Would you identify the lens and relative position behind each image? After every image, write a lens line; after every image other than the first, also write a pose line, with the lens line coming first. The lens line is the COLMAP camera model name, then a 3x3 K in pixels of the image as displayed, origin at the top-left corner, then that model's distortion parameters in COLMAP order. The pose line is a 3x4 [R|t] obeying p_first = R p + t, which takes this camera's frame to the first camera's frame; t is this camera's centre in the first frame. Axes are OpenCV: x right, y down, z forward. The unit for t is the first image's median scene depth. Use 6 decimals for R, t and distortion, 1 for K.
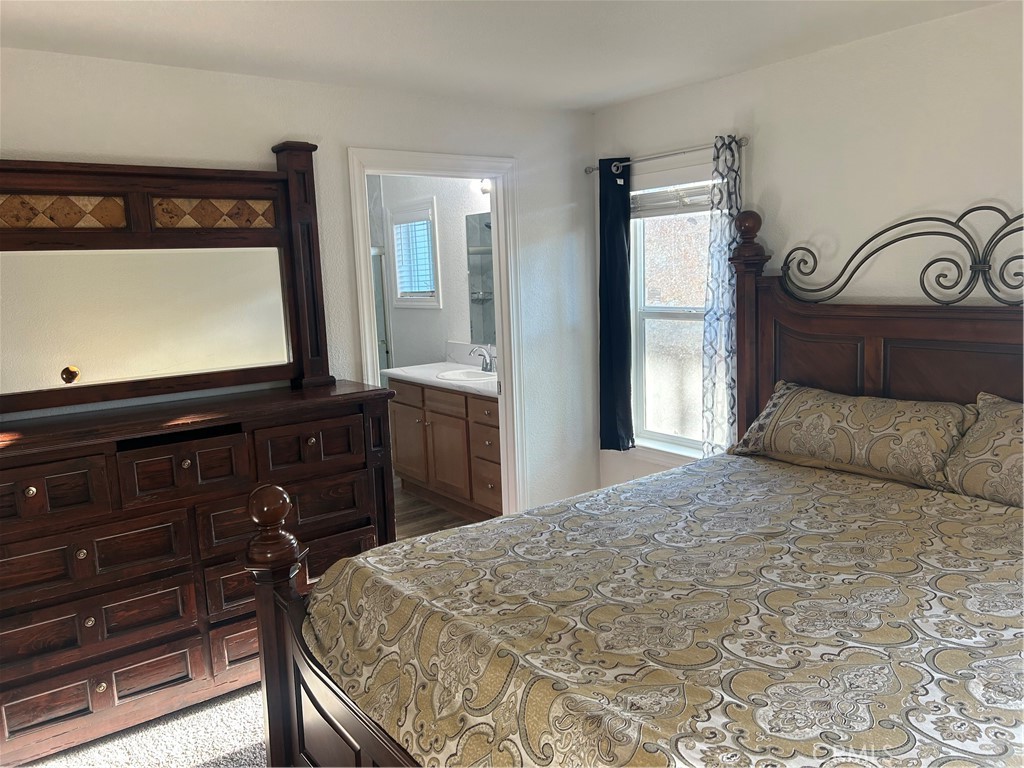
lens RADIAL K [[768.4, 0, 511.8], [0, 768.4, 379.9], [0, 0, 1]] dist [0.066145, -0.068998]
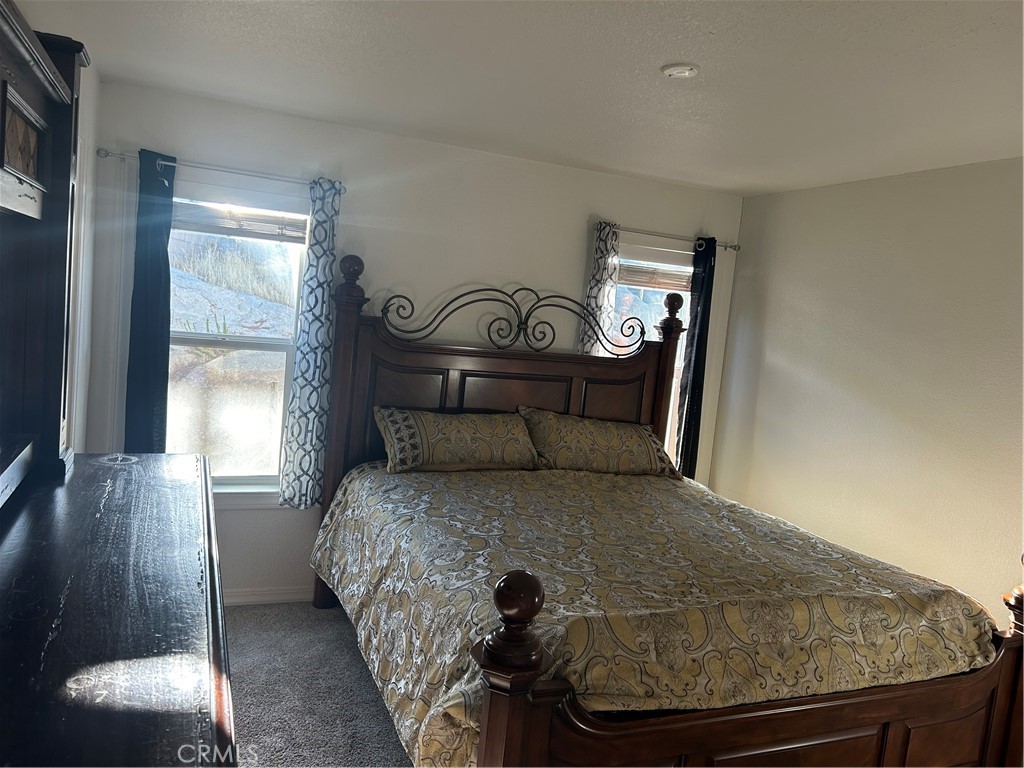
lens RADIAL K [[768.4, 0, 511.8], [0, 768.4, 379.9], [0, 0, 1]] dist [0.066145, -0.068998]
pose [[0.229289, -0.032158, 0.972827, -0.878695], [0.033099, 0.999134, 0.025226, -0.072667], [-0.972795, 0.026416, 0.230155, 0.638146]]
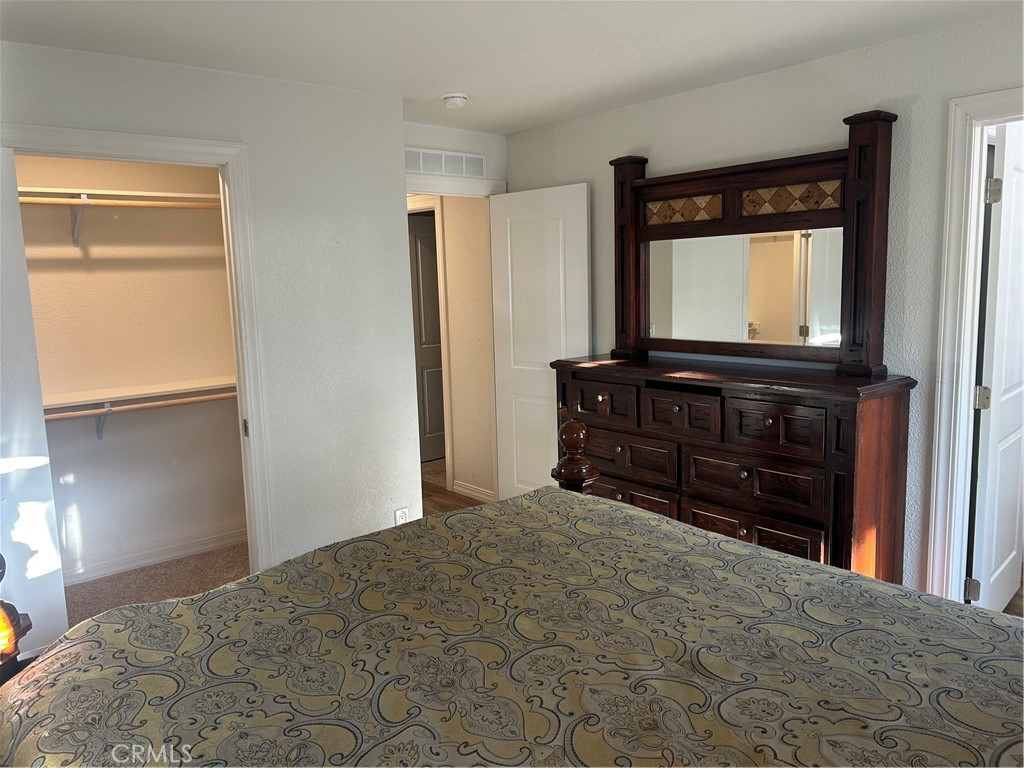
lens RADIAL K [[768.4, 0, 511.8], [0, 768.4, 379.9], [0, 0, 1]] dist [0.066145, -0.068998]
pose [[0.058407, 0.174547, -0.982915, 0.761361], [-0.117966, 0.978904, 0.166825, -0.111559], [0.991298, 0.106207, 0.077766, 0.610061]]
